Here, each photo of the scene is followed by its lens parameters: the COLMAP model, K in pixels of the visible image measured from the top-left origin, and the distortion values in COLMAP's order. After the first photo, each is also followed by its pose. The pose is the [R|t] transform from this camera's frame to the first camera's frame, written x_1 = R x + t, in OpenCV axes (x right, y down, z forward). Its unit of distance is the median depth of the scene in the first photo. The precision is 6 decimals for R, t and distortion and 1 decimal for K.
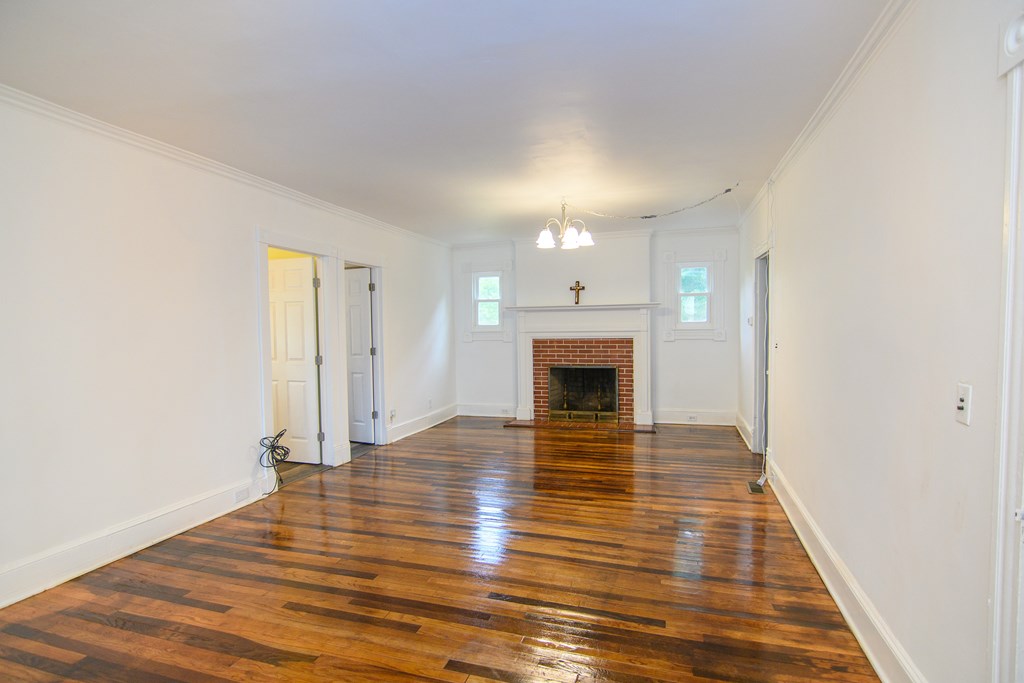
lens RADIAL K [[525.2, 0, 512.3], [0, 525.2, 346.1], [0, 0, 1]] dist [-0.010211, -0.000492]
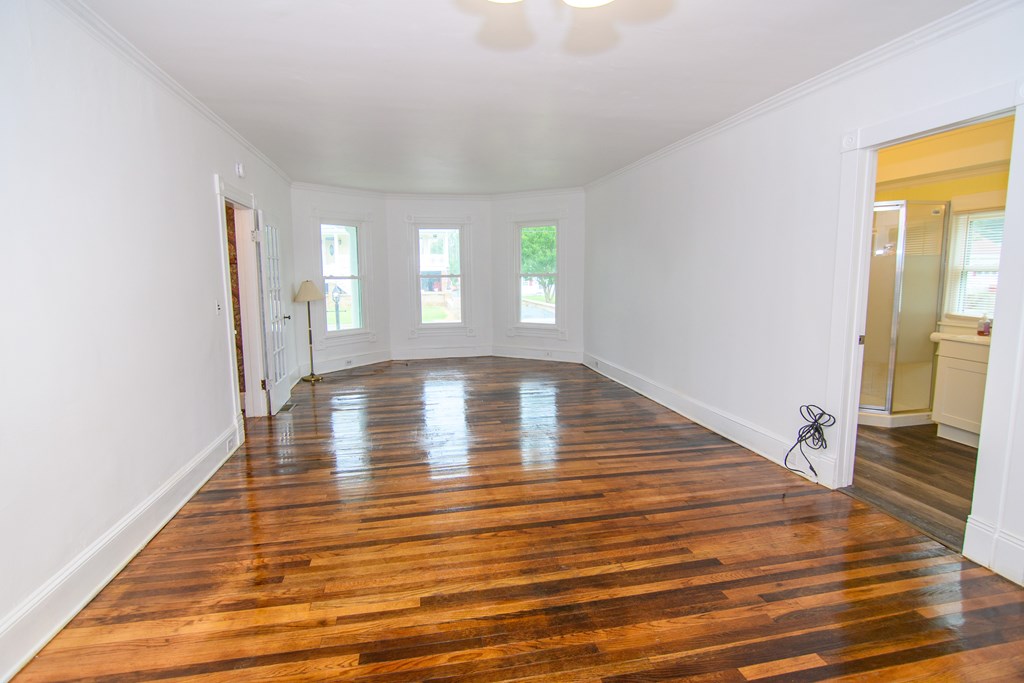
lens RADIAL K [[525.2, 0, 512.3], [0, 525.2, 346.1], [0, 0, 1]] dist [-0.010211, -0.000492]
pose [[-0.877701, 0.082401, -0.472071, 0.373170], [0.000537, 0.985274, 0.170983, -0.067818], [0.479208, 0.149818, -0.864820, 1.811787]]
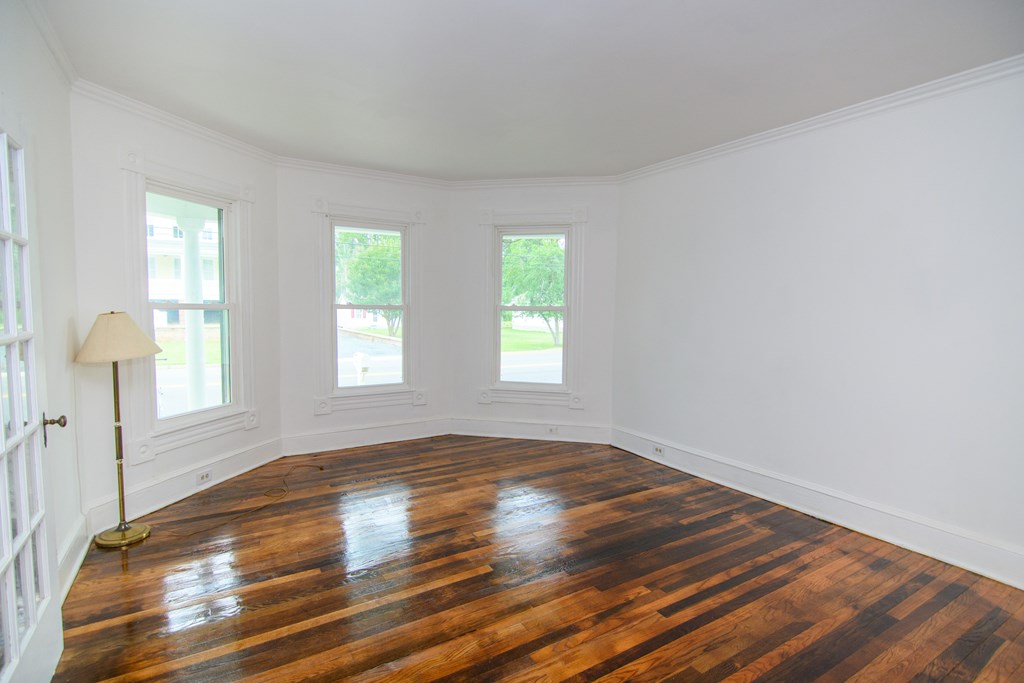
lens RADIAL K [[501.6, 0, 506.2], [0, 501.6, 342.6], [0, 0, 1]] dist [-0.026809, 0.000308]
pose [[-0.669862, 0.055510, -0.740408, 0.261570], [-0.029434, 0.994432, 0.101184, -0.021561], [0.741902, 0.089573, -0.664498, 0.654901]]
